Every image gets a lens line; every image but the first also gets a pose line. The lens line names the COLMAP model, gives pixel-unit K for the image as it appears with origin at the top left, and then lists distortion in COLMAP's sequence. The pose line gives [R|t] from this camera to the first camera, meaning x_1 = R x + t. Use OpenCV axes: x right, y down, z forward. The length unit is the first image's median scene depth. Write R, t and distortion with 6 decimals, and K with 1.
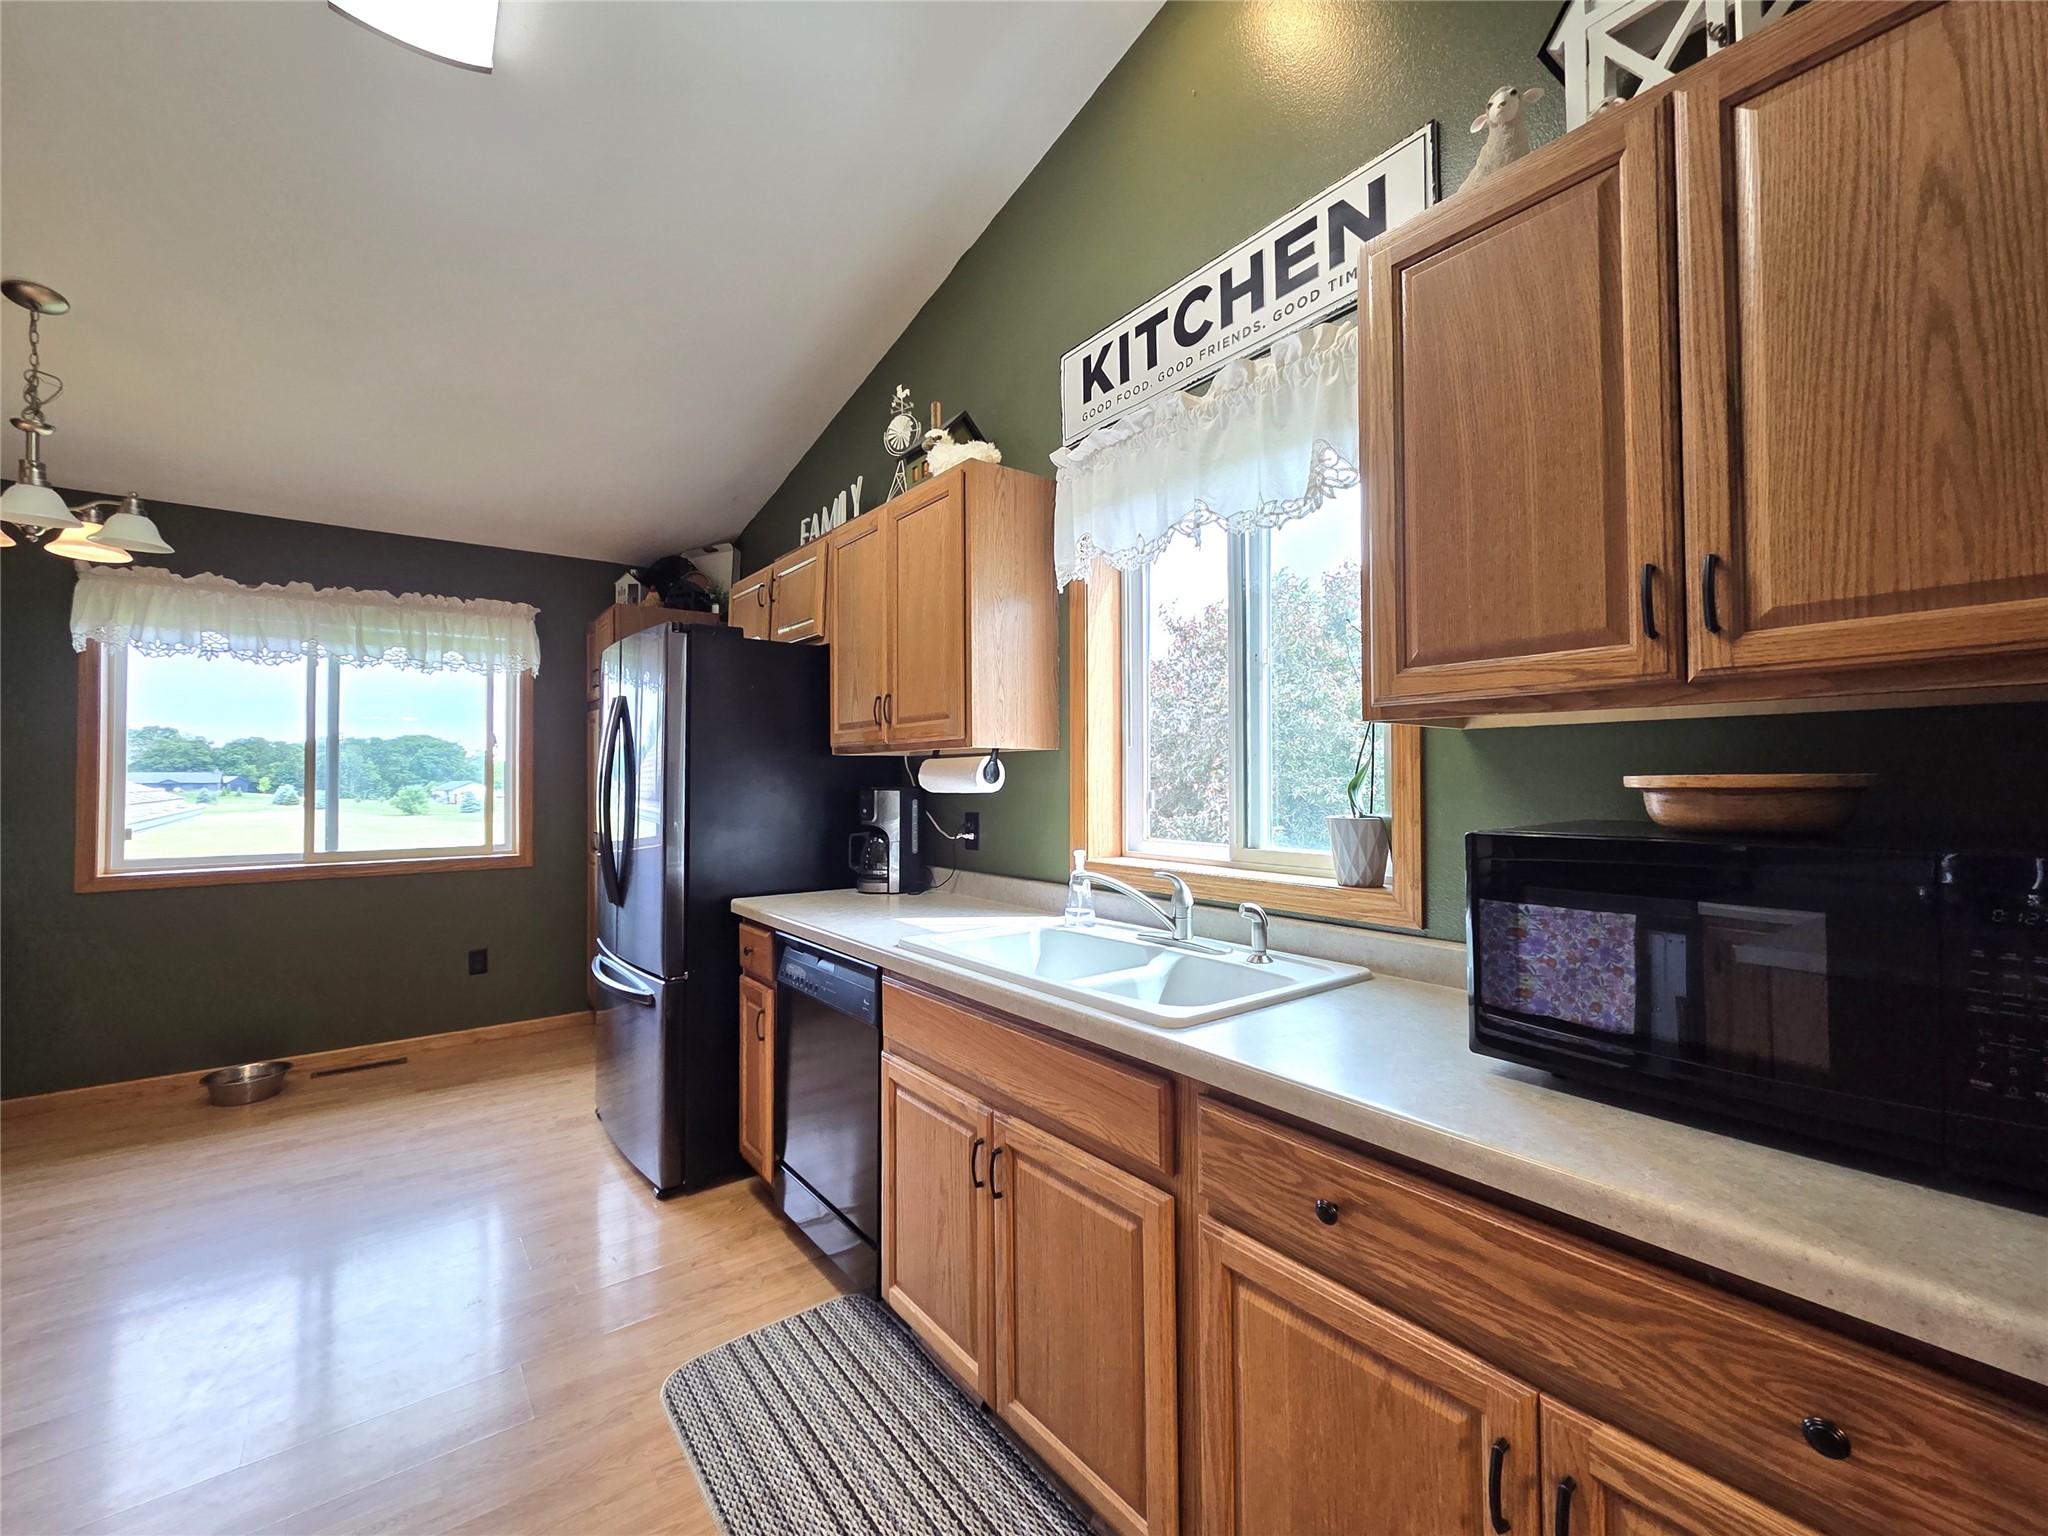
lens RADIAL K [[869.9, 0, 1013.0], [0, 869.9, 763.2], [0, 0, 1]] dist [-0.000562, 0.000066]
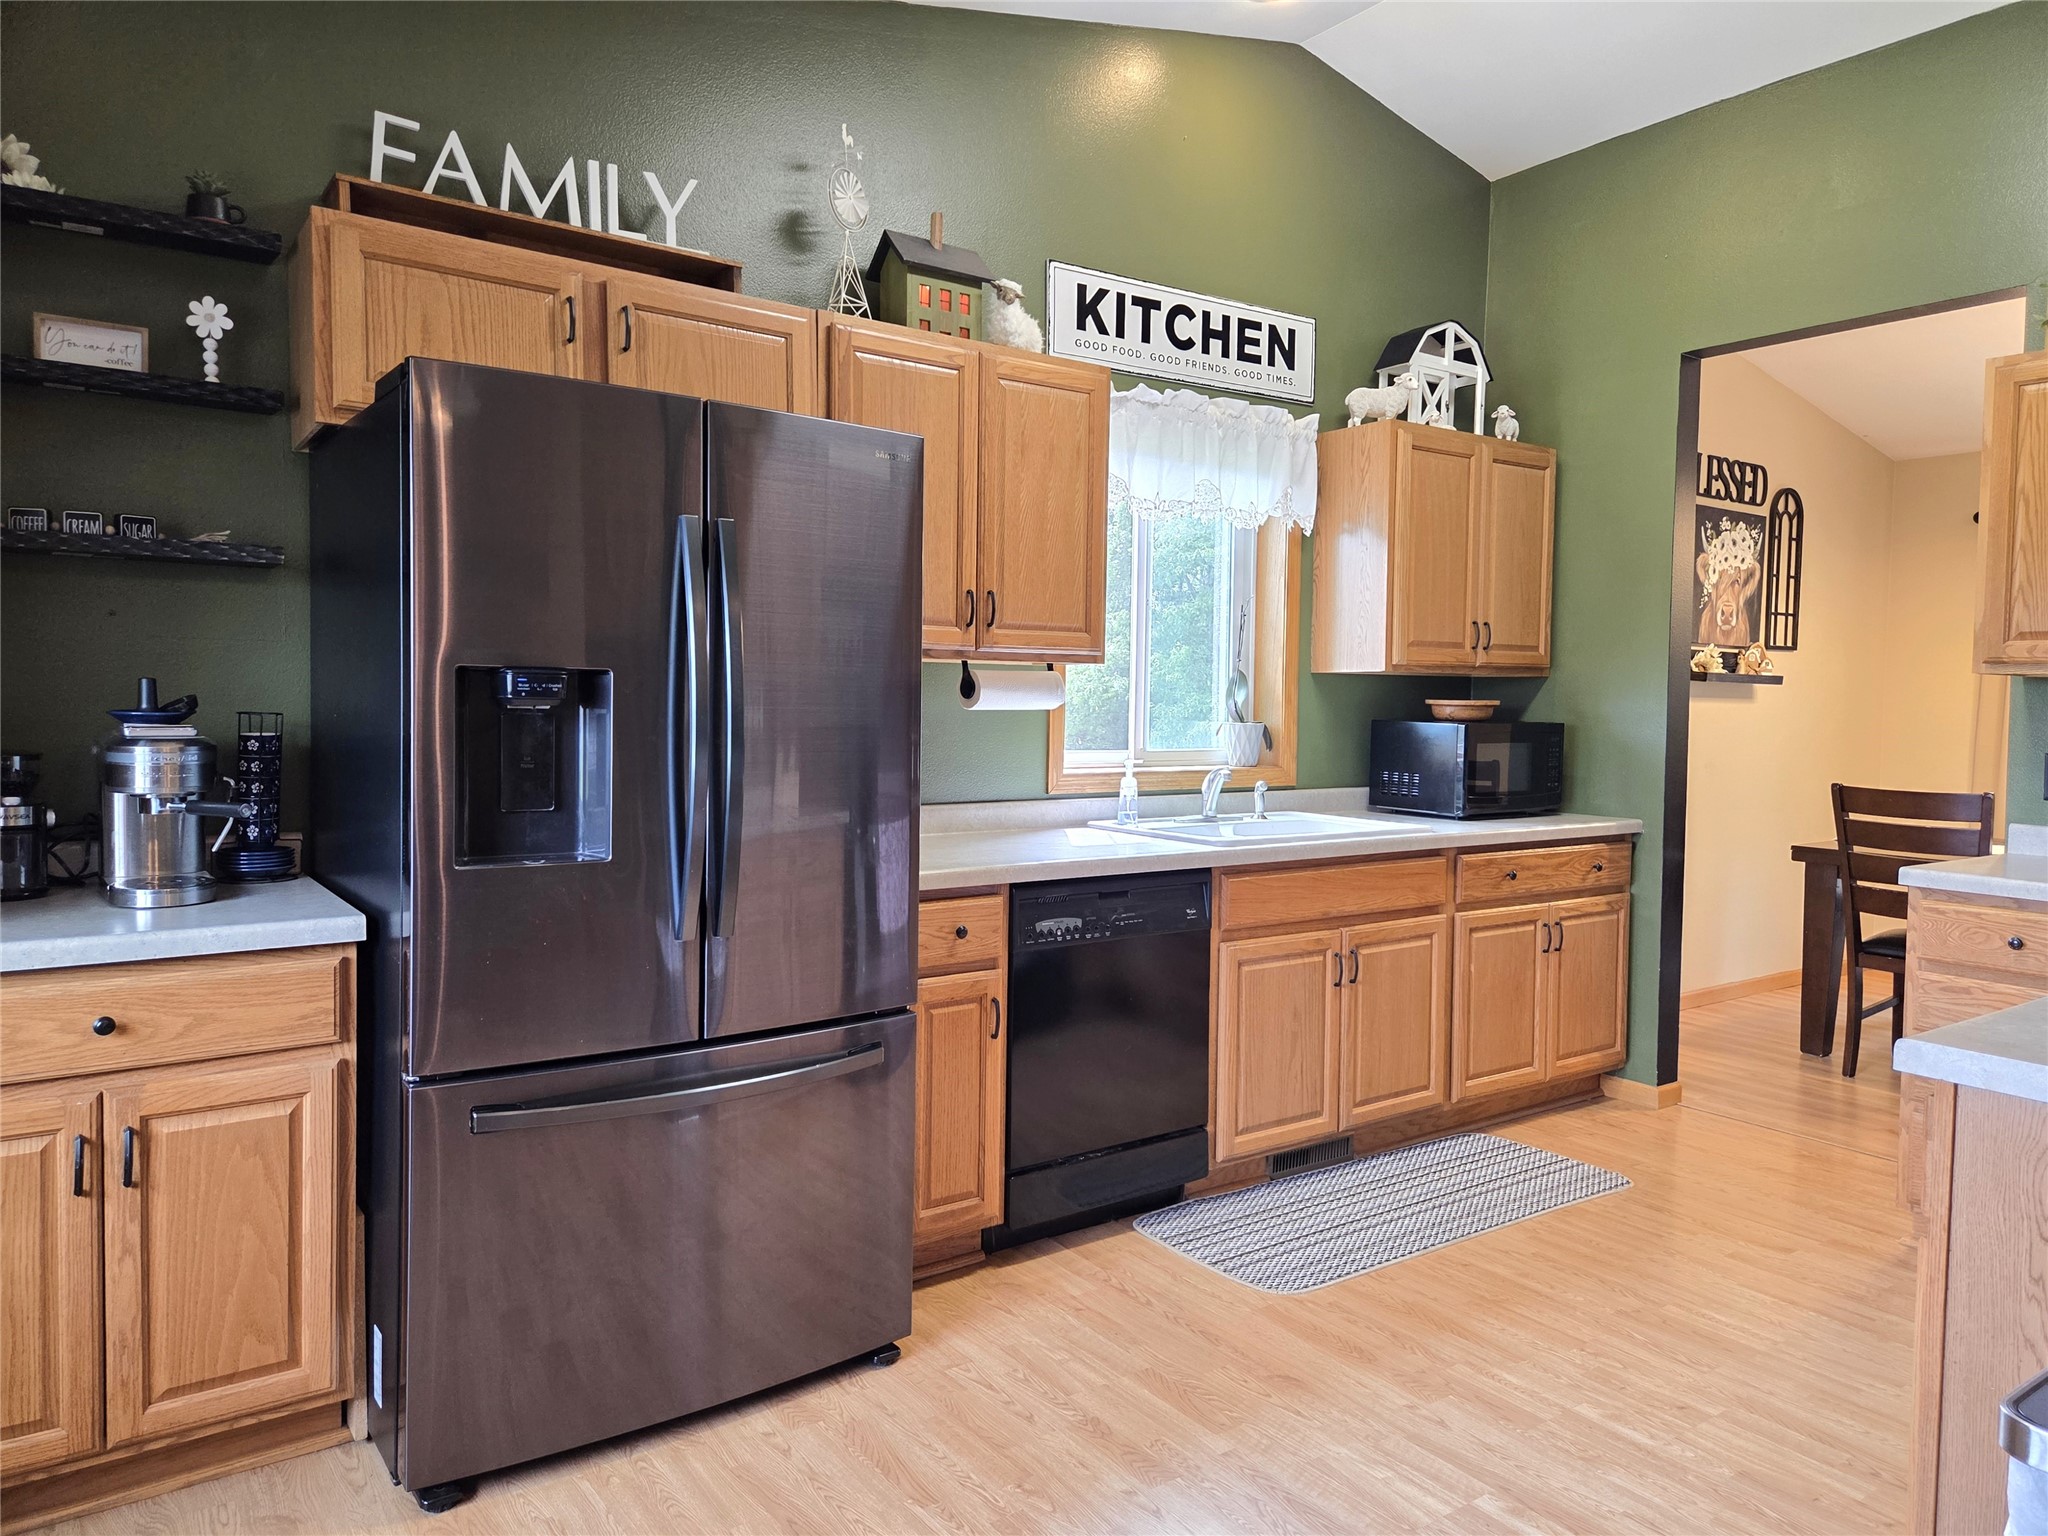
lens RADIAL K [[1380.5, 0, 1024.0], [0, 1380.5, 768.0], [0, 0, 1]] dist [0.057856, 0.000109]
pose [[0.009502, -0.044067, 0.998983, -1.918354], [-0.029747, 0.998574, 0.044332, 0.039419], [-0.999512, -0.030138, 0.008178, 1.259340]]
